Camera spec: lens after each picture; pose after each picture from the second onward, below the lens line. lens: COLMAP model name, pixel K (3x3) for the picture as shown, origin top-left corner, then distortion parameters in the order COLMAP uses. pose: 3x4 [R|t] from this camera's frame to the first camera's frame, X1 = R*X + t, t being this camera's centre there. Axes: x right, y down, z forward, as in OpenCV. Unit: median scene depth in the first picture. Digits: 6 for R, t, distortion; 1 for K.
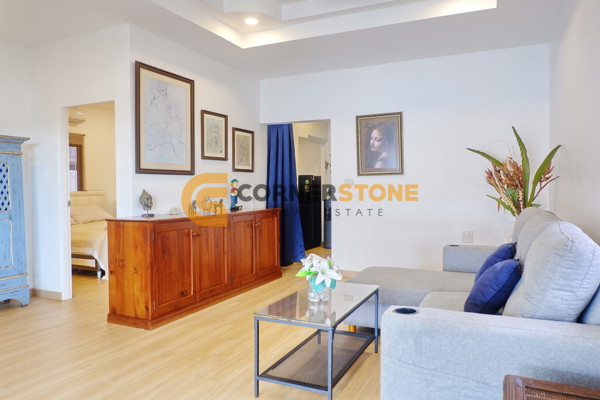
lens RADIAL K [[422.5, 0, 304.7], [0, 422.5, 198.3], [0, 0, 1]] dist [-0.048914, 0.029917]
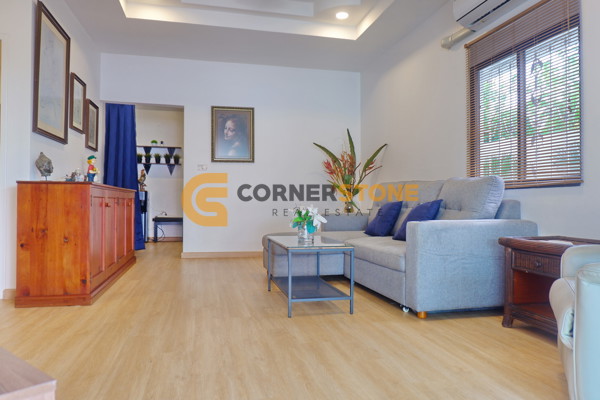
lens RADIAL K [[438.4, 0, 302.2], [0, 438.4, 199.4], [0, 0, 1]] dist [-0.044230, 0.006439]
pose [[0.784837, 0.017822, 0.619446, -0.510519], [0.002843, 0.999472, -0.032358, 0.105345], [-0.619696, 0.027157, 0.784372, -0.007502]]
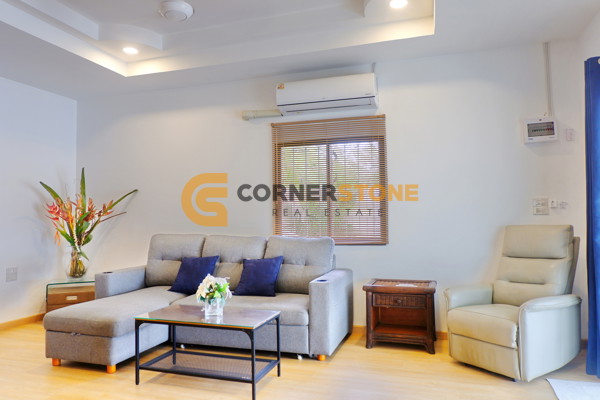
lens RADIAL K [[422.5, 0, 304.7], [0, 422.5, 198.3], [0, 0, 1]] dist [-0.048914, 0.029917]
pose [[-0.125258, 0.065175, 0.989981, -0.754235], [0.037068, 0.997451, -0.060977, 0.005191], [-0.991432, 0.029059, -0.127354, 0.572352]]
